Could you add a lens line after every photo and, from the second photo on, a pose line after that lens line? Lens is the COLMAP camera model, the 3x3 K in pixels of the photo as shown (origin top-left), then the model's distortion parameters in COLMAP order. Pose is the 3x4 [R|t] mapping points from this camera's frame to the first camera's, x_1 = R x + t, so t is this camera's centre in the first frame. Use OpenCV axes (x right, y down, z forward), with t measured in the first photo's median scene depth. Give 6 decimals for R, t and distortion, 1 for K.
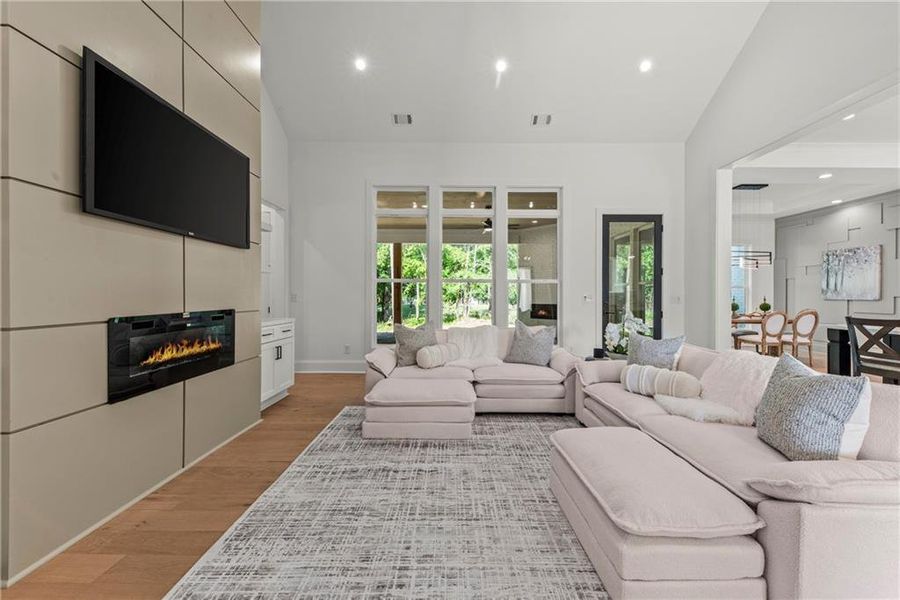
lens RADIAL K [[353.2, 0, 451.0], [0, 353.2, 295.0], [0, 0, 1]] dist [0.004362, -0.000293]
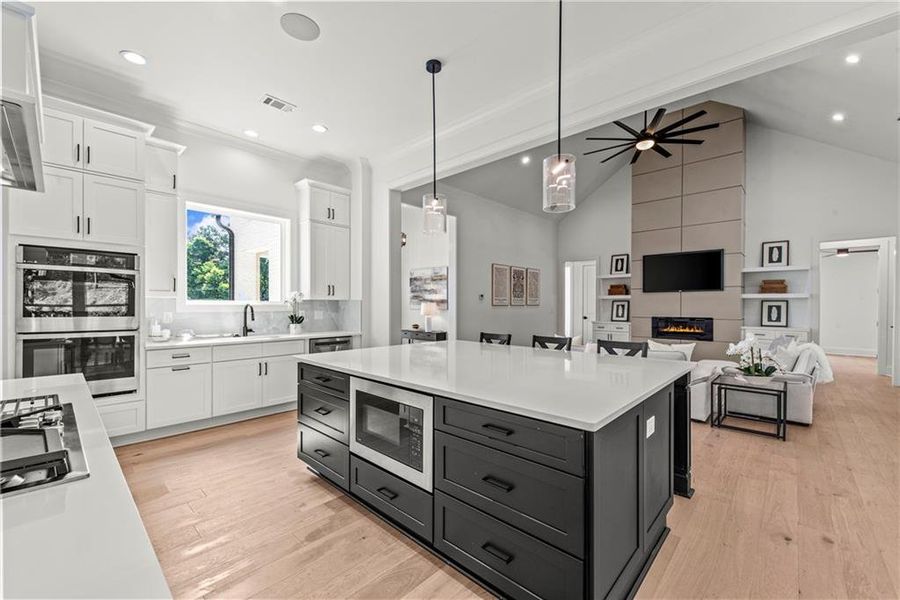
lens RADIAL K [[363.3, 0, 456.0], [0, 363.3, 309.8], [0, 0, 1]] dist [0.016846, -0.000138]
pose [[-0.678230, 0.006309, -0.734822, 1.254192], [-0.003369, 0.999926, 0.011695, -0.019631], [0.734842, 0.010408, -0.678159, 0.753186]]
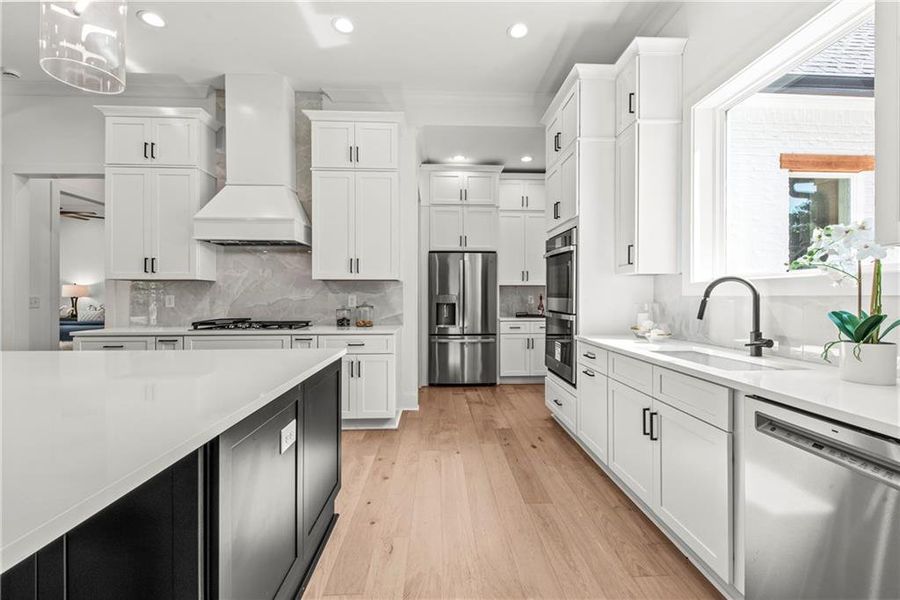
lens RADIAL K [[374.0, 0, 454.7], [0, 374.0, 295.7], [0, 0, 1]] dist [0.014865, -0.000034]
pose [[-0.046376, -0.001213, 0.998923, 0.619127], [-0.000813, 0.999999, 0.001177, -0.003779], [-0.998924, -0.000758, -0.046376, 0.128629]]
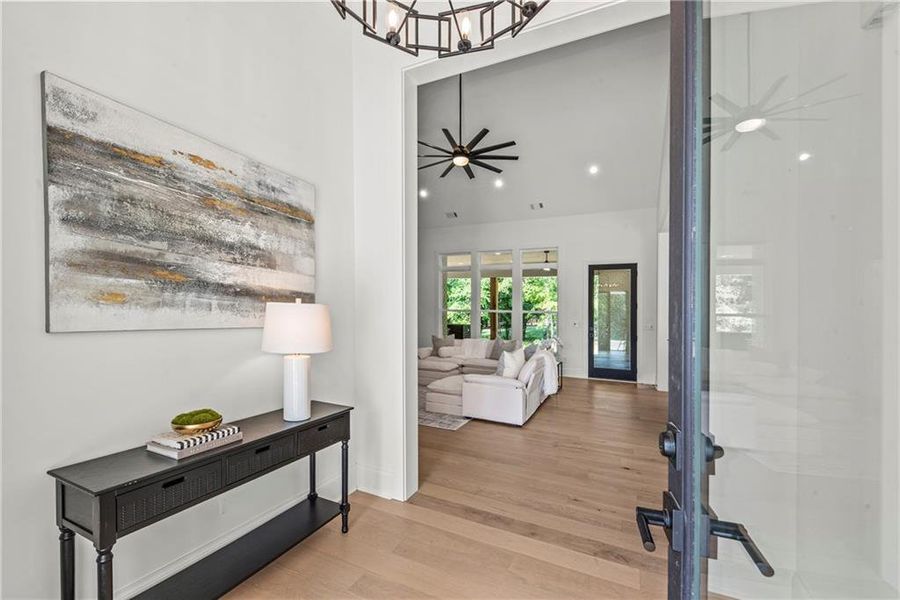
lens RADIAL K [[372.6, 0, 445.2], [0, 372.6, 315.7], [0, 0, 1]] dist [0.000418, 0.000010]
pose [[0.900562, 0.014757, -0.434476, 0.559386], [-0.015762, 0.999875, 0.001291, -0.020129], [0.434441, 0.005685, 0.900682, -0.575053]]
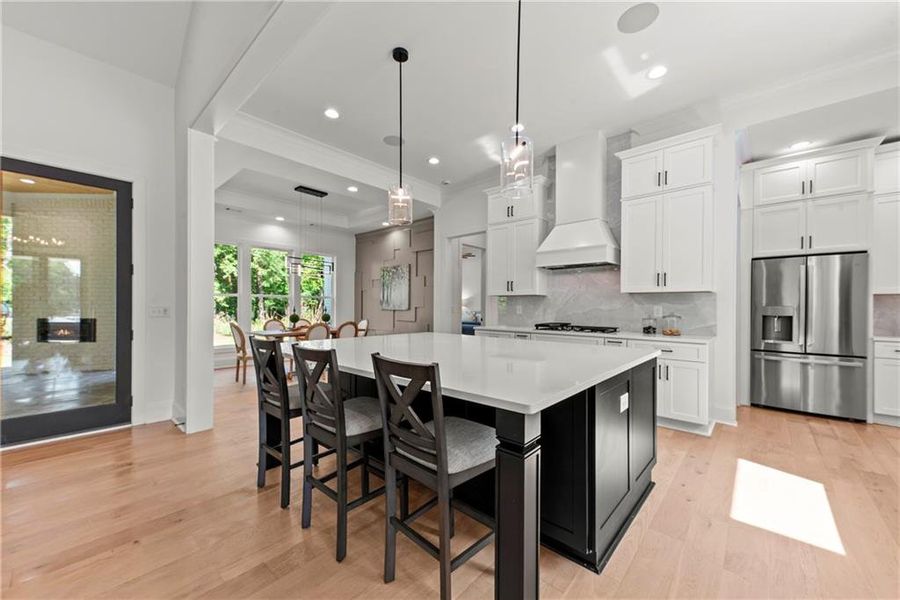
lens RADIAL K [[344.5, 0, 452.6], [0, 344.5, 305.8], [0, 0, 1]] dist [0.022973, -0.007139]
pose [[0.666220, 0.000994, 0.745755, 0.510619], [-0.004409, 0.999987, 0.002606, -0.004351], [-0.745742, -0.005024, 0.666215, 0.127584]]
